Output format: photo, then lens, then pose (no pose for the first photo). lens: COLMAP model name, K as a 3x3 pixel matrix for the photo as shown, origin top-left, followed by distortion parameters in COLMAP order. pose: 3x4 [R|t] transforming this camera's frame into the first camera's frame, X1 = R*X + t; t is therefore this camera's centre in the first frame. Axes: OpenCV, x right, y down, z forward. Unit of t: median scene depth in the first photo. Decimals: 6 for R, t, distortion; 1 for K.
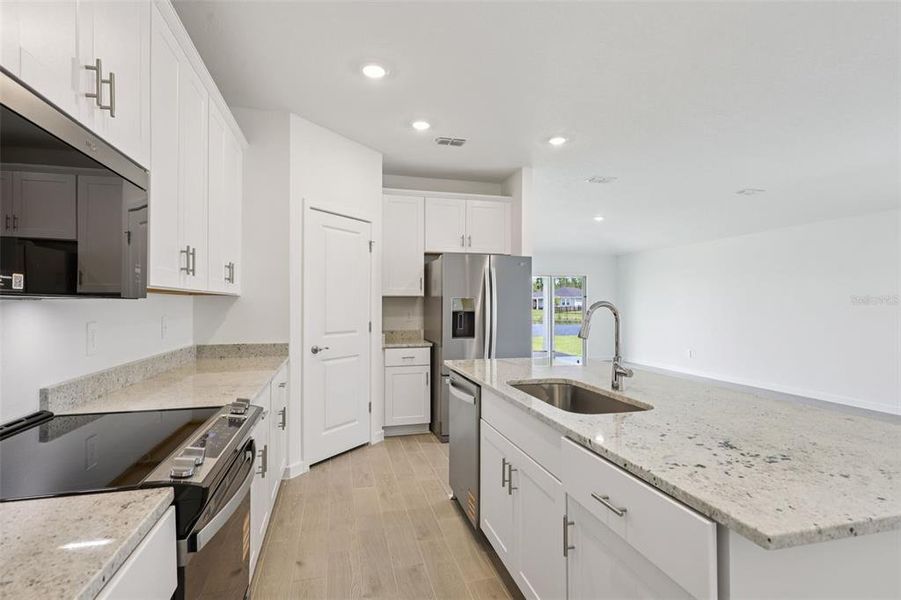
lens RADIAL K [[439.3, 0, 446.9], [0, 439.3, 299.4], [0, 0, 1]] dist [0.000808, -0.002141]
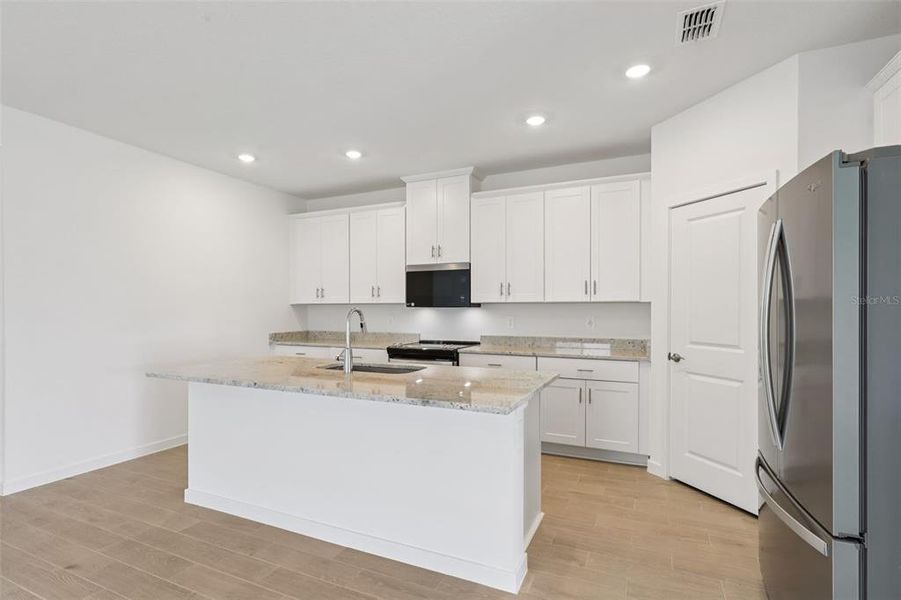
lens RADIAL K [[439.3, 0, 449.7], [0, 439.3, 307.6], [0, 0, 1]] dist [0.000808, -0.002141]
pose [[-0.626121, -0.001317, -0.779724, 0.721957], [0.008916, 0.999921, -0.008849, 0.012037], [0.779675, -0.012492, -0.626060, 1.199183]]
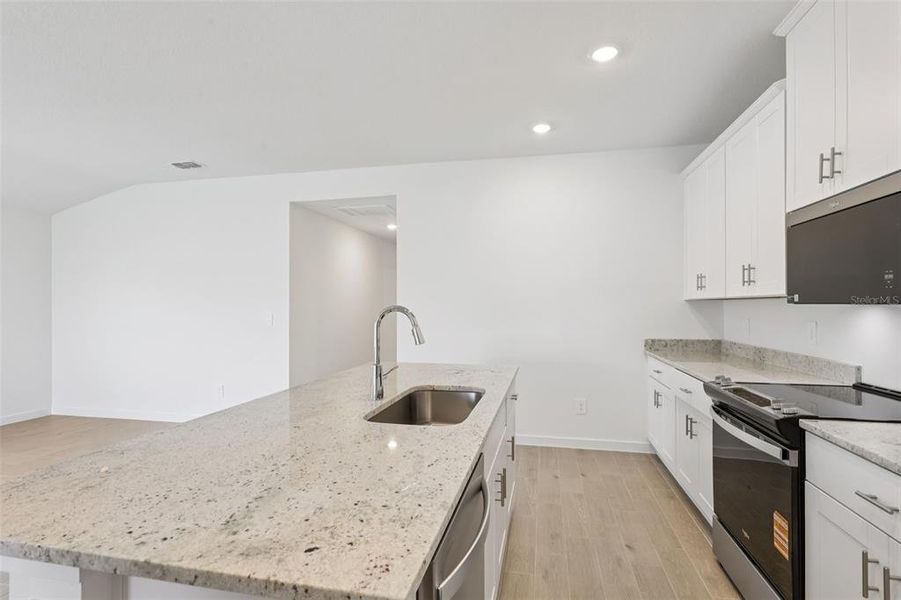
lens RADIAL K [[439.3, 0, 450.8], [0, 439.3, 301.6], [0, 0, 1]] dist [0.000808, -0.002141]
pose [[-0.888205, 0.008785, 0.459364, -0.115242], [0.000974, 0.999851, -0.017237, 0.004357], [-0.459447, -0.014863, -0.888081, 1.020018]]
